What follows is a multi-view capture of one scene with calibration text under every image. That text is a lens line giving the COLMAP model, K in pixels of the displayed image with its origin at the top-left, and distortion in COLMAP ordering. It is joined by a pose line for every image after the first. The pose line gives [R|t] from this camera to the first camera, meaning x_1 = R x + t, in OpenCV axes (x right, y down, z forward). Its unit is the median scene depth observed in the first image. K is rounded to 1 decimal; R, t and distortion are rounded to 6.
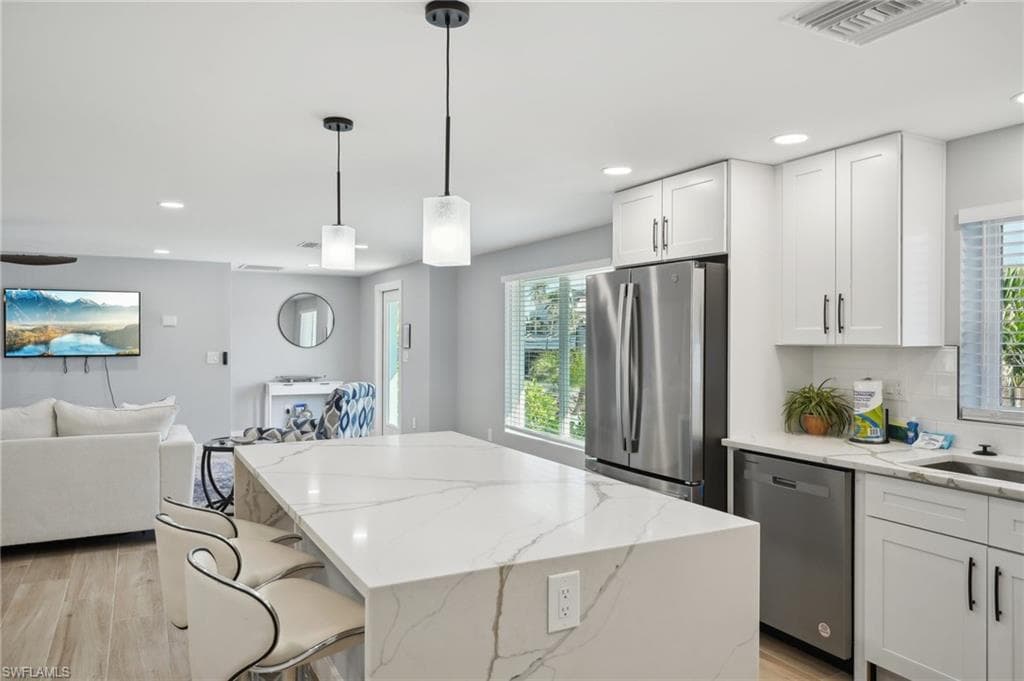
lens RADIAL K [[703.3, 0, 514.0], [0, 703.3, 335.9], [0, 0, 1]] dist [0.007170, 0.005355]
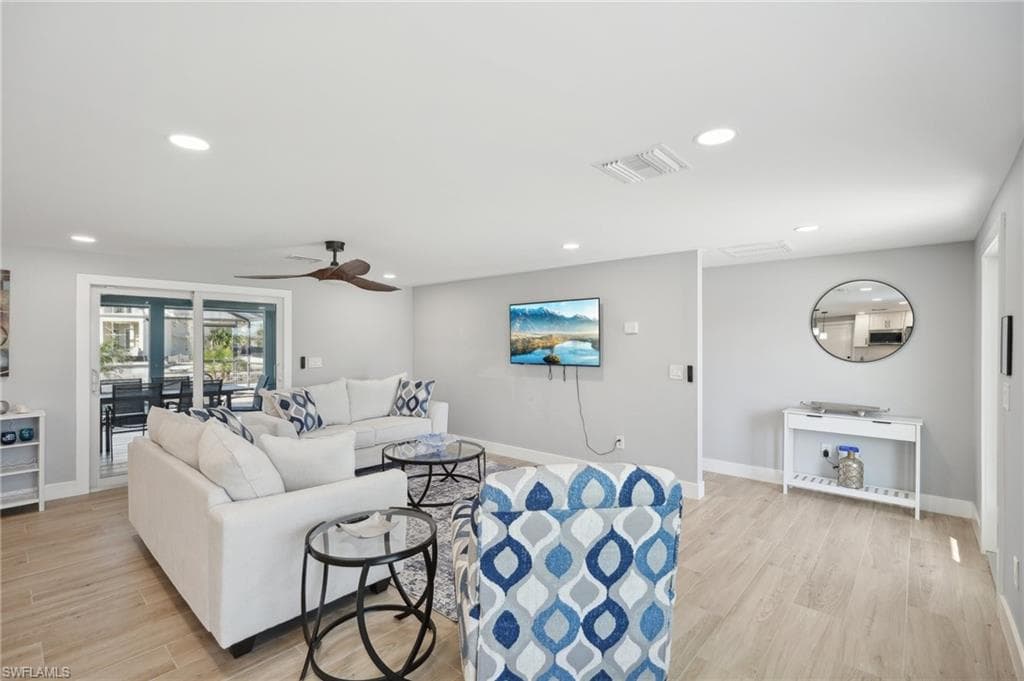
lens RADIAL K [[461.1, 0, 513.7], [0, 461.1, 339.6], [0, 0, 1]] dist [-0.002505, -0.000339]
pose [[0.346722, -0.003634, -0.937961, 0.003135], [-0.007439, 0.999950, -0.006624, -0.001391], [0.937938, 0.009274, 0.346678, 0.659756]]
